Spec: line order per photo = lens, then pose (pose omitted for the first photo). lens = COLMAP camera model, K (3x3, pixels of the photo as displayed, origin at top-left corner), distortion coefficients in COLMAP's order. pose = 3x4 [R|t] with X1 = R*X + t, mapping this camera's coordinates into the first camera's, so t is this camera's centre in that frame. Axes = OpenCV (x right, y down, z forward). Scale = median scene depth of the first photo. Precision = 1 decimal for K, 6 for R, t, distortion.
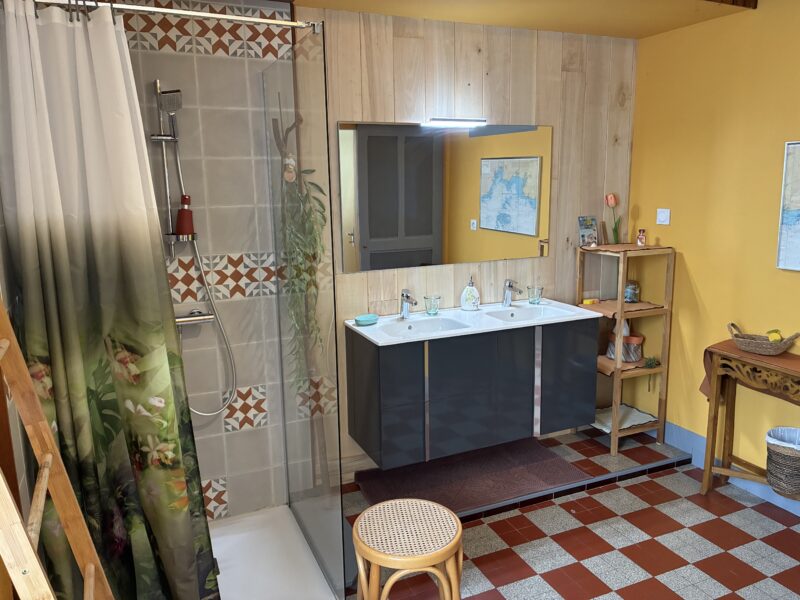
lens RADIAL K [[610.5, 0, 401.7], [0, 610.5, 292.7], [0, 0, 1]] dist [0.066258, -0.080193]
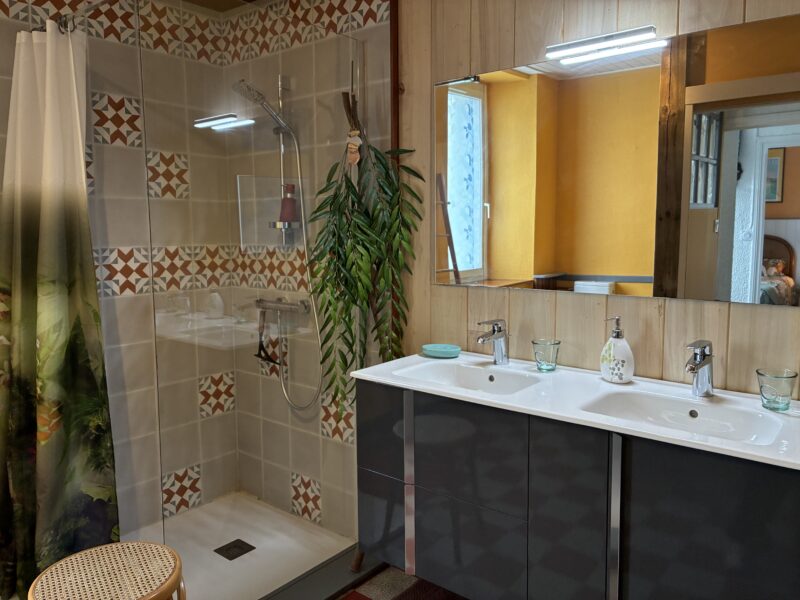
lens RADIAL K [[610.5, 0, 401.7], [0, 610.5, 292.7], [0, 0, 1]] dist [0.066258, -0.080193]
pose [[0.445159, 0.109402, -0.888743, 0.581648], [-0.163300, 0.985783, 0.039553, -0.046280], [0.880435, 0.127524, 0.456696, 0.646660]]
